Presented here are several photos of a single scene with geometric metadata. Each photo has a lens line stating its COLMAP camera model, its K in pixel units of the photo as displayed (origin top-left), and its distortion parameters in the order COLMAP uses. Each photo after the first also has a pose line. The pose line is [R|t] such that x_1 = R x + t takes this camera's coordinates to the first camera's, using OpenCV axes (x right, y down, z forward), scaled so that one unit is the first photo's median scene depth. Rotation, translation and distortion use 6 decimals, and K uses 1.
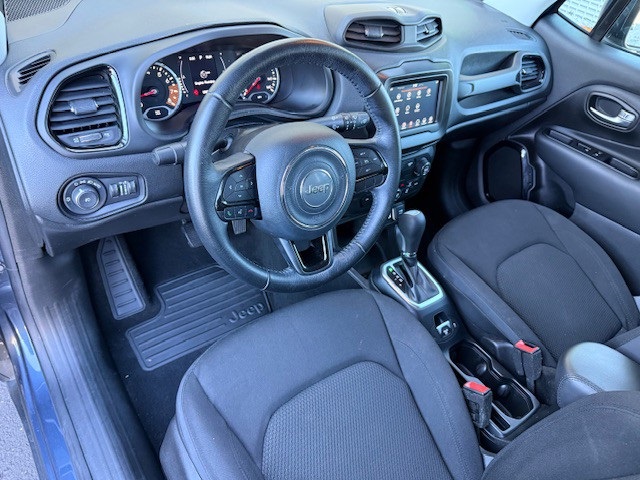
lens RADIAL K [[455.8, 0, 320.0], [0, 455.8, 240.0], [0, 0, 1]] dist [0.043098, -0.091781]
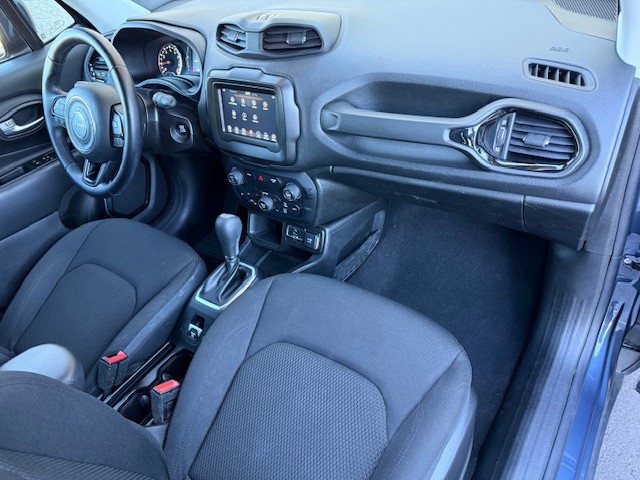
lens RADIAL K [[445.1, 0, 320.0], [0, 445.1, 240.0], [0, 0, 1]] dist [0.097656, -0.196313]
pose [[0.306841, 0.435957, -0.846044, 1.280389], [-0.463614, 0.844797, 0.267172, -0.425752], [0.831210, 0.310258, 0.461334, 0.829237]]
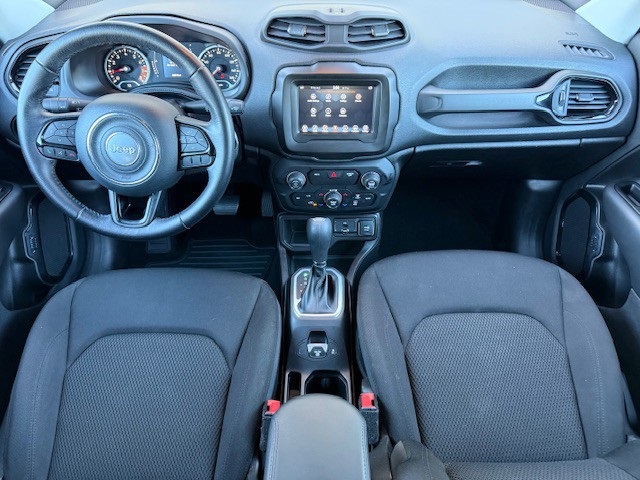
lens RADIAL K [[445.1, 0, 320.0], [0, 445.1, 240.0], [0, 0, 1]] dist [0.097656, -0.196313]
pose [[0.808113, 0.265277, -0.525910, 0.805820], [-0.291378, 0.955986, 0.034482, -0.058861], [0.511910, 0.125373, 0.849841, 0.236794]]
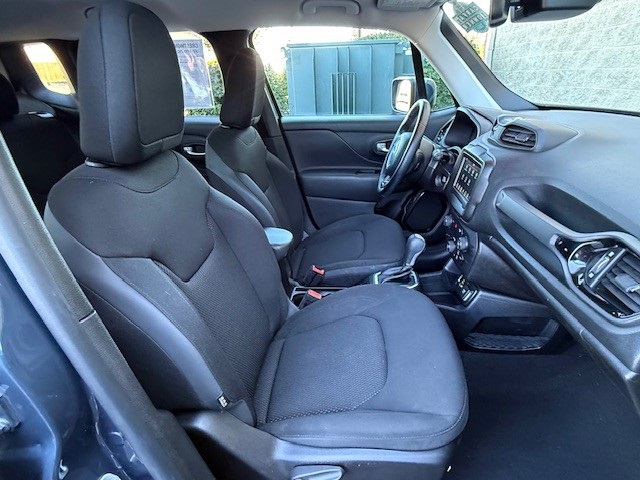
lens RADIAL K [[353.2, 0, 320.0], [0, 353.2, 240.0], [0, 0, 1]] dist [-0.003087, -0.000340]
pose [[-0.643757, 0.204513, -0.737395, 1.373129], [-0.549959, 0.546395, 0.631663, -0.657765], [0.532092, 0.812174, -0.239271, 1.263232]]
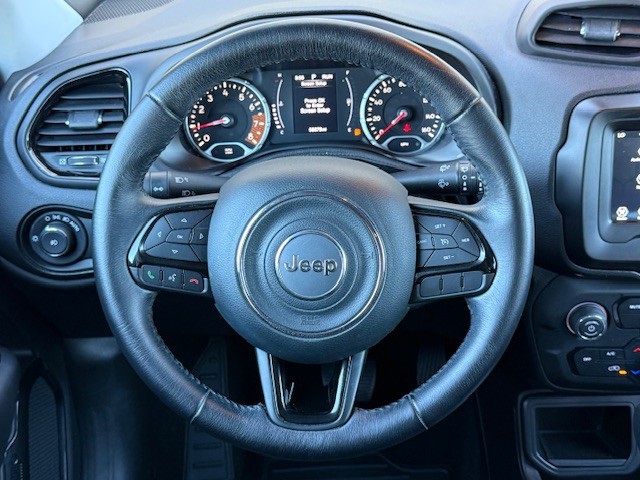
lens RADIAL K [[860.1, 0, 320.0], [0, 860.1, 240.0], [0, 0, 1]] dist [0.099446, -0.079792]
pose [[0.794776, 0.103254, -0.598055, 0.481307], [-0.263386, 0.946469, -0.186614, 0.040015], [0.546772, 0.305835, 0.779426, 0.127810]]
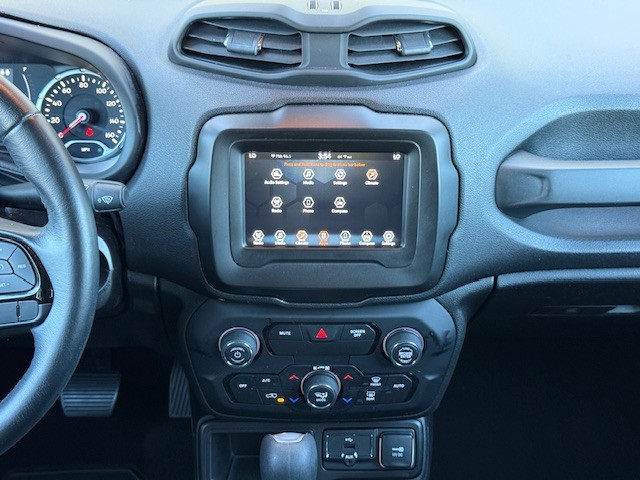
lens RADIAL K [[887.5, 0, 320.0], [0, 887.5, 240.0], [0, 0, 1]] dist [0.115974, -0.093931]
pose [[0.818458, 0.142137, -0.556708, 0.750066], [-0.287529, 0.940191, -0.182670, -0.102197], [0.497448, 0.309577, 0.810375, 0.327289]]
